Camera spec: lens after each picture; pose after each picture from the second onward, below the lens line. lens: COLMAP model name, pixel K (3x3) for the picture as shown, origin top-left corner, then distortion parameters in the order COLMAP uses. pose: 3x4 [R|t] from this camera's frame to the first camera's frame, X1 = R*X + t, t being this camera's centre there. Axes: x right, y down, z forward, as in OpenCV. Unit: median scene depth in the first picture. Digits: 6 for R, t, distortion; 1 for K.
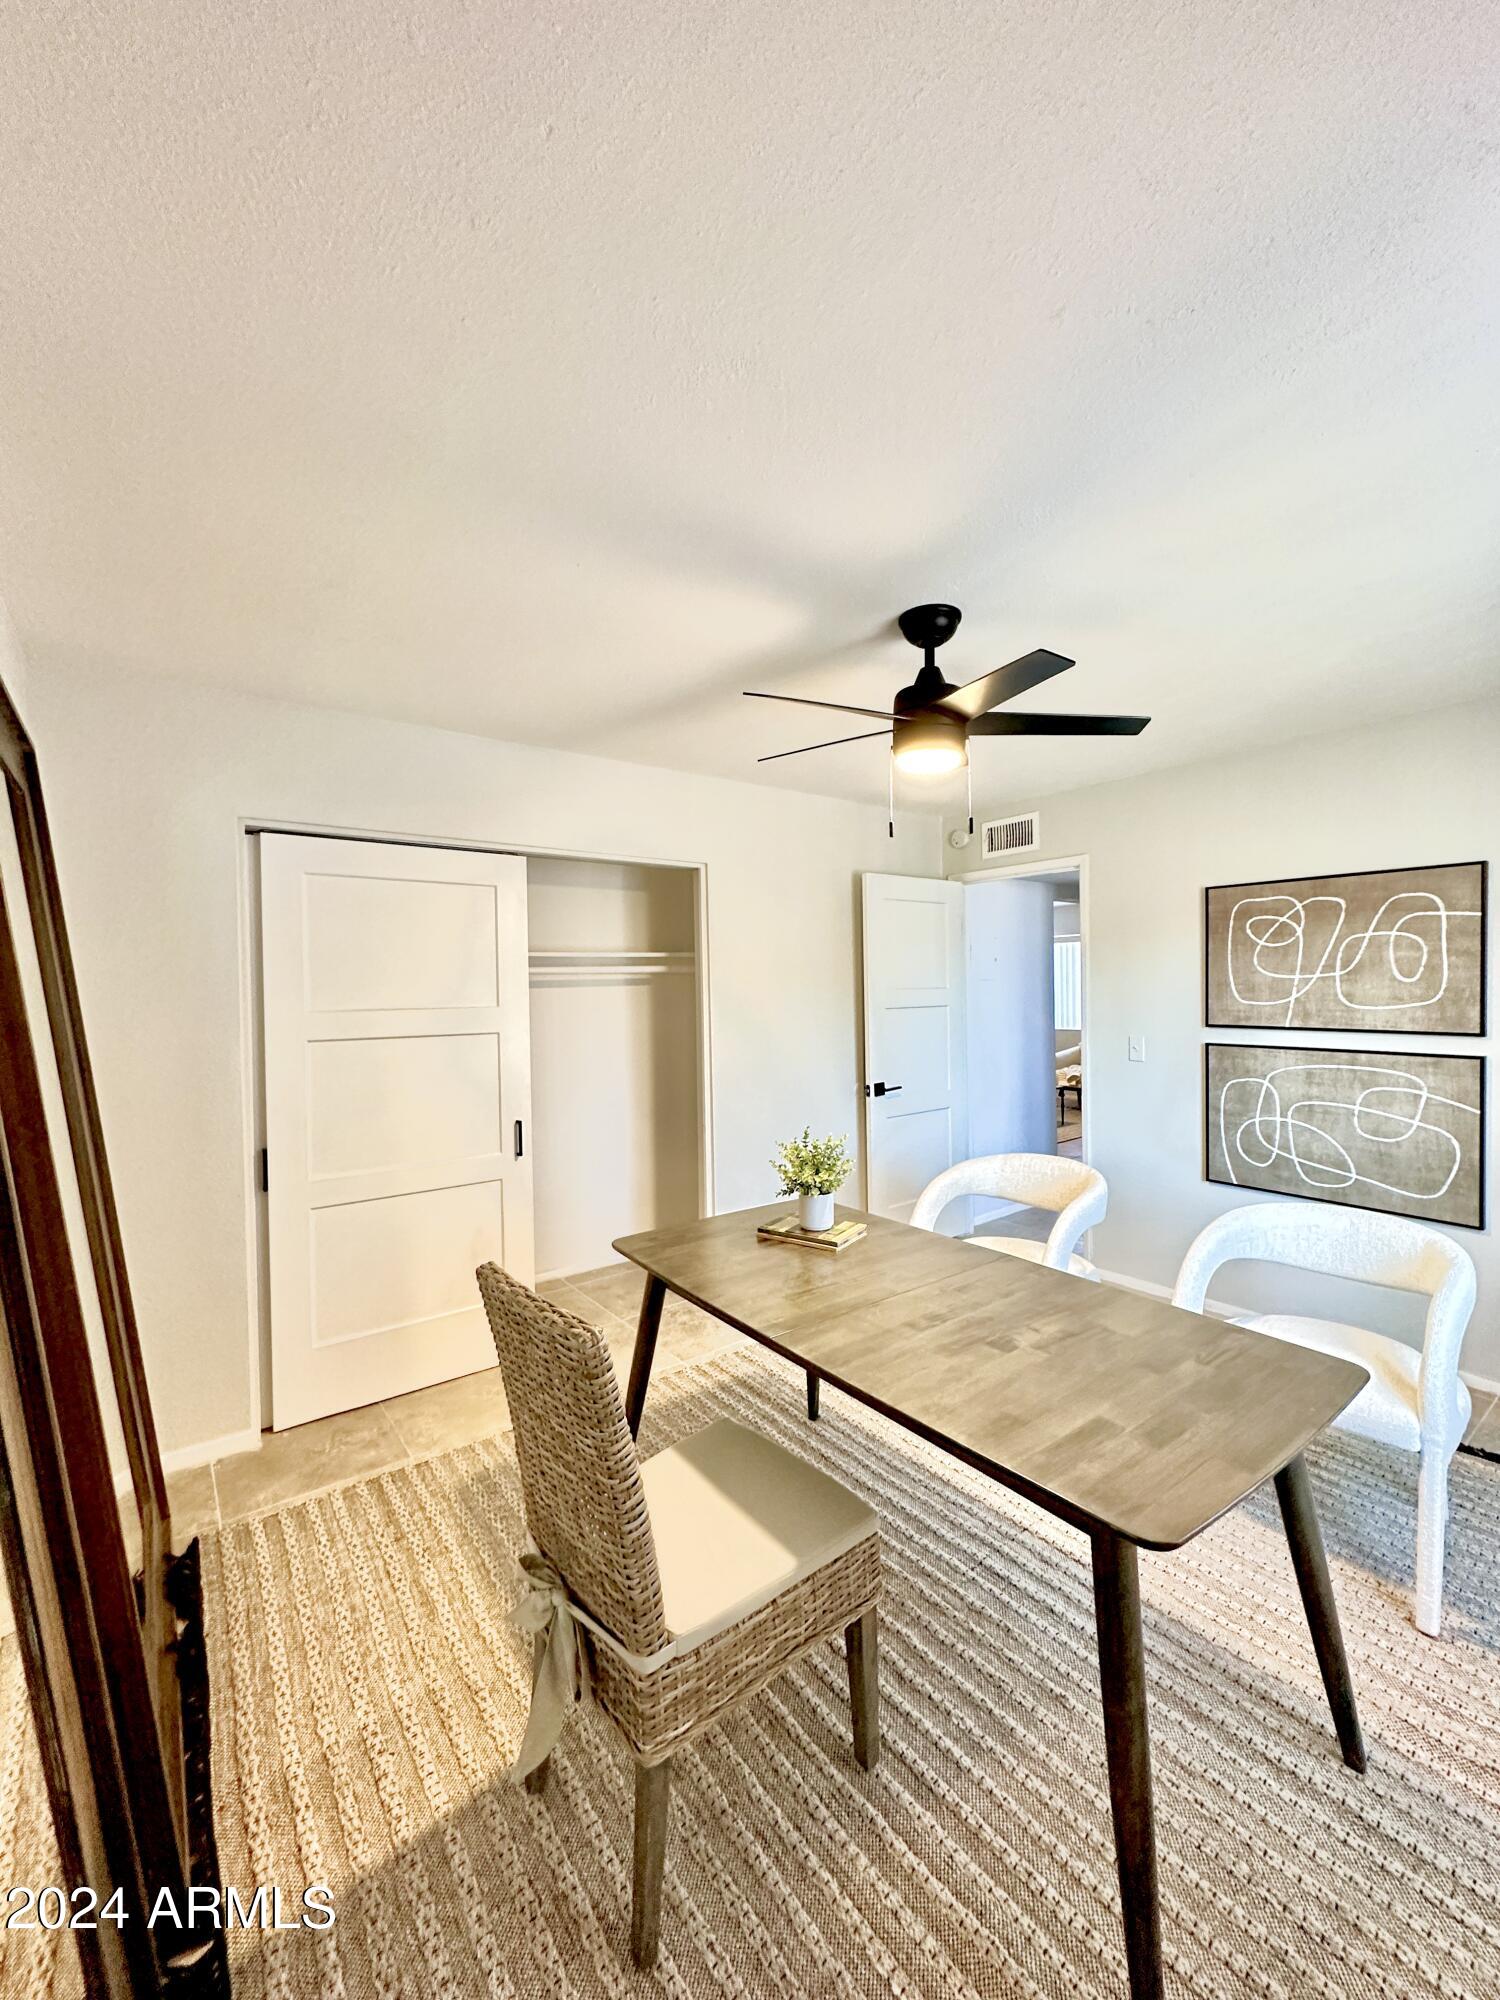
lens RADIAL K [[784.8, 0, 750.0], [0, 784.8, 1000.0], [0, 0, 1]] dist [-0.000919, -0.000077]
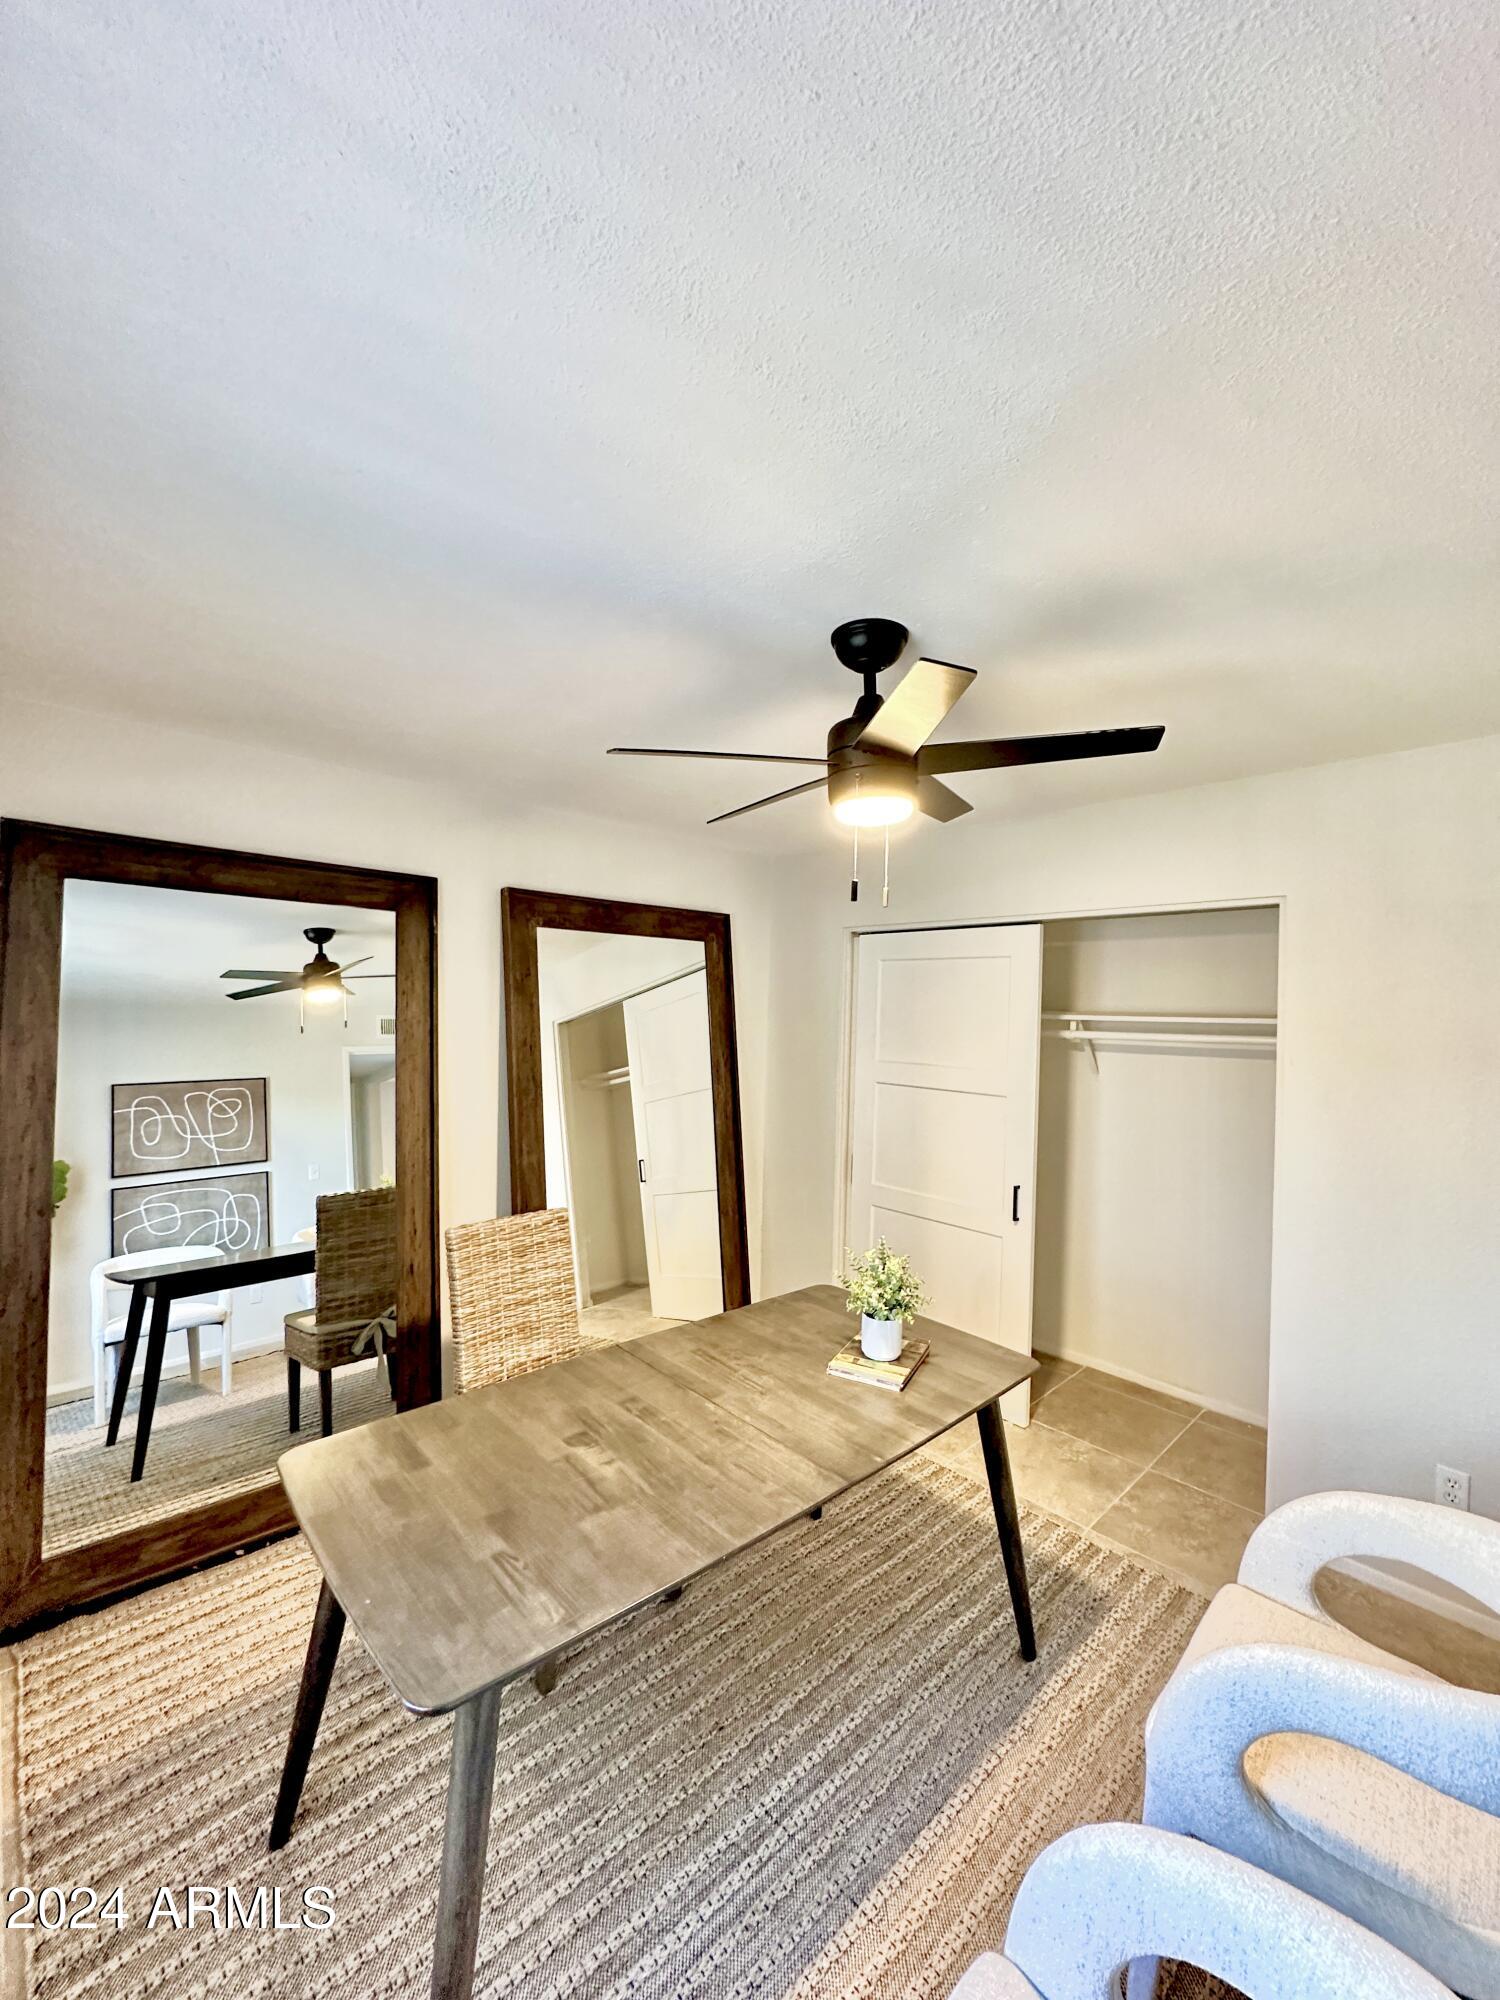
lens RADIAL K [[811.3, 0, 750.0], [0, 811.3, 1000.0], [0, 0, 1]] dist [0.000679, 0.000057]
pose [[0.114582, 0.007110, -0.993388, 1.213044], [-0.046242, 0.998929, 0.001816, -0.116295], [0.992337, 0.045729, 0.114788, 0.950122]]
